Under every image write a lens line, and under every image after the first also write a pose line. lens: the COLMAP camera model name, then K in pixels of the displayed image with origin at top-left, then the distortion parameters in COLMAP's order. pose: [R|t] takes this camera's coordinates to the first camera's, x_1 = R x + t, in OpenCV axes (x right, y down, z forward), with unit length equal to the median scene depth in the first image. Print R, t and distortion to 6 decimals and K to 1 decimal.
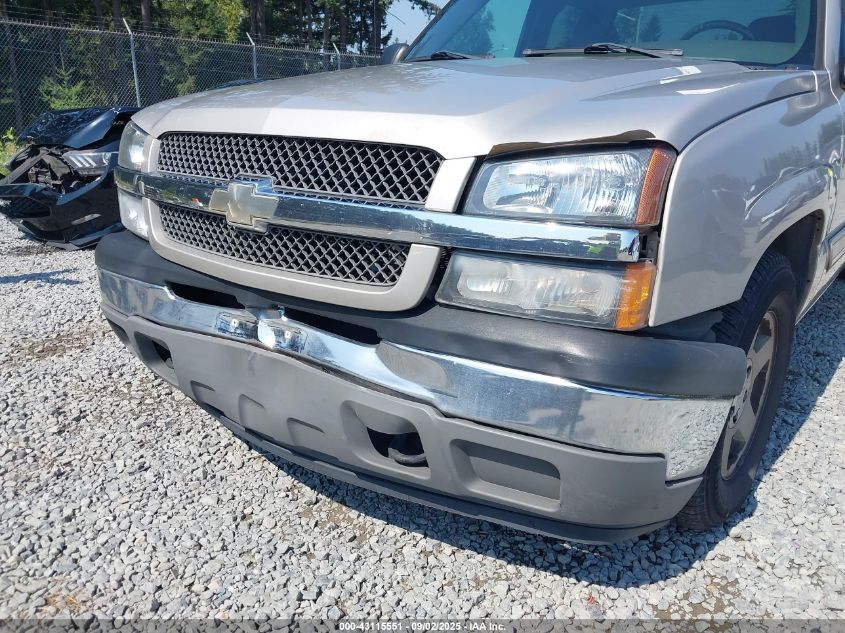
lens RADIAL K [[718.4, 0, 422.5], [0, 718.4, 316.5], [0, 0, 1]] dist [0.107622, 0.001375]
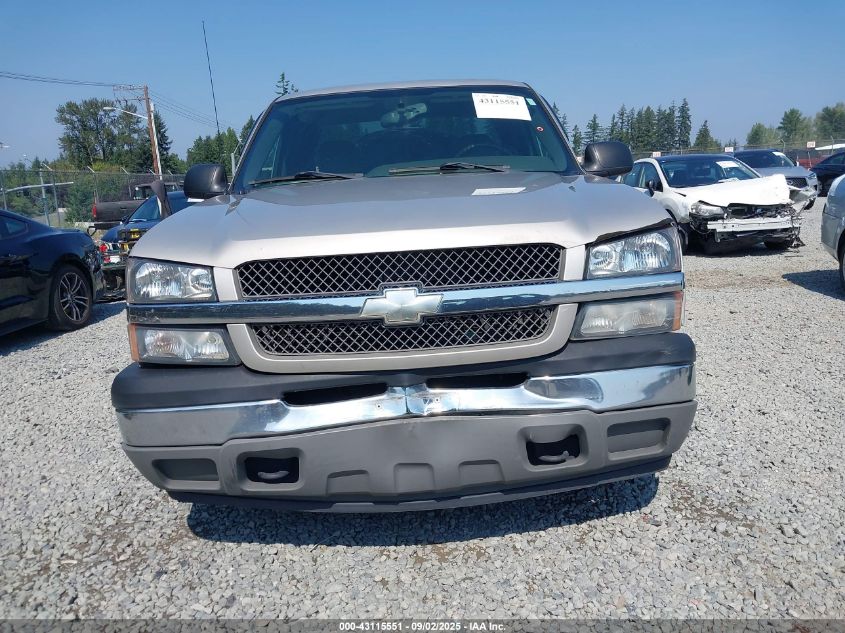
lens RADIAL K [[718.4, 0, 422.5], [0, 718.4, 316.5], [0, 0, 1]] dist [0.107622, 0.001375]
pose [[0.767799, -0.169879, 0.617758, -1.123350], [0.248760, 0.967606, -0.043094, -0.081189], [-0.590426, 0.186761, 0.785186, -0.012505]]
